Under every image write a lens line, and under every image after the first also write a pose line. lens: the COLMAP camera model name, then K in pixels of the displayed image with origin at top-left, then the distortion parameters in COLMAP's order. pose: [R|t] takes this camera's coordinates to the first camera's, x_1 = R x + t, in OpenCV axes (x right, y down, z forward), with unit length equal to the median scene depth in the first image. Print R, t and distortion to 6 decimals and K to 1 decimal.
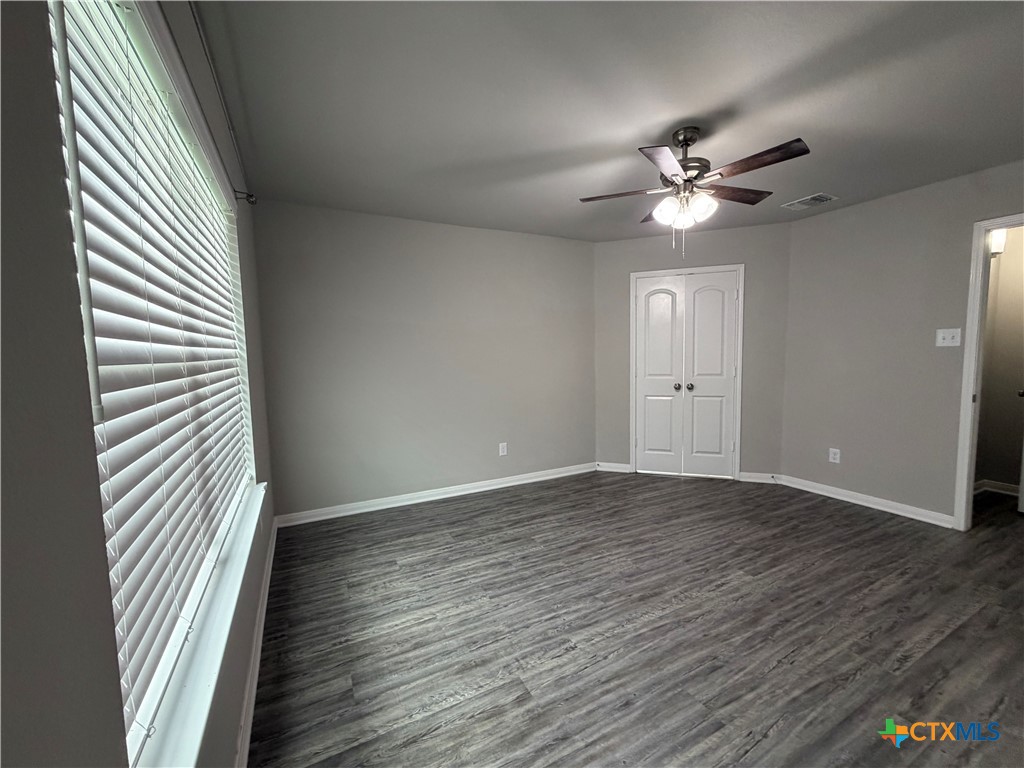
lens RADIAL K [[406.5, 0, 512.4], [0, 406.5, 382.0], [0, 0, 1]] dist [-0.003362, 0.000281]
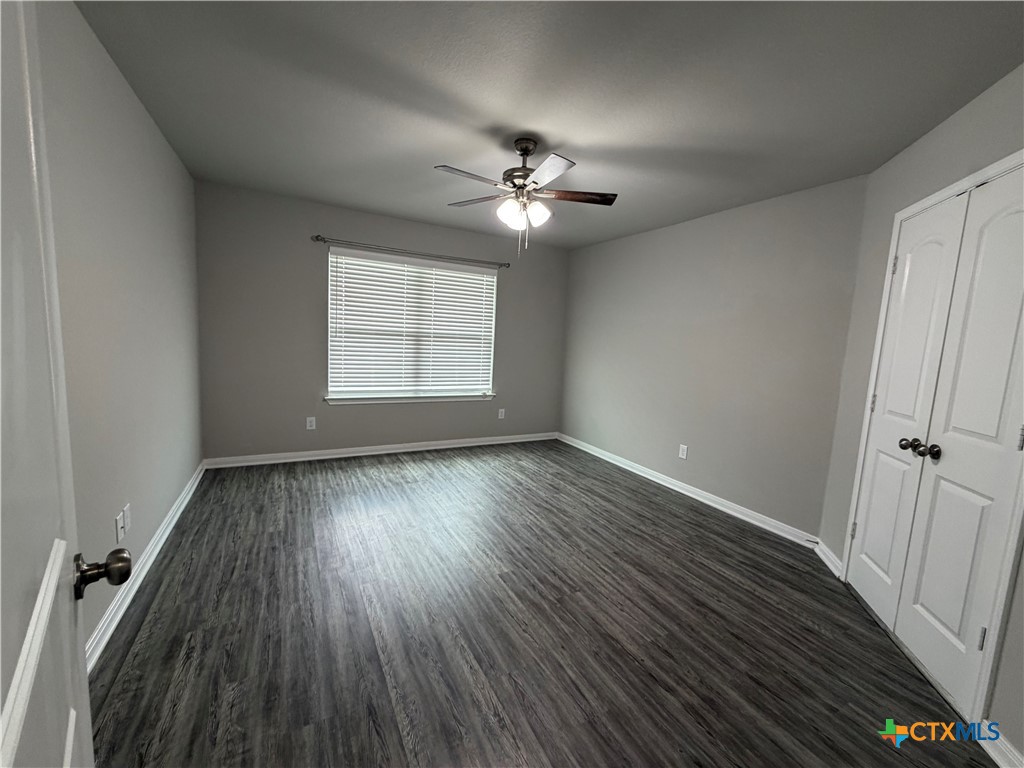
lens RADIAL K [[406.5, 0, 506.6], [0, 406.5, 380.8], [0, 0, 1]] dist [-0.003362, 0.000281]
pose [[0.023715, 0.131124, -0.991082, 1.161351], [-0.129677, 0.983389, 0.127003, -0.082332], [0.991273, 0.125509, 0.040325, 0.712549]]
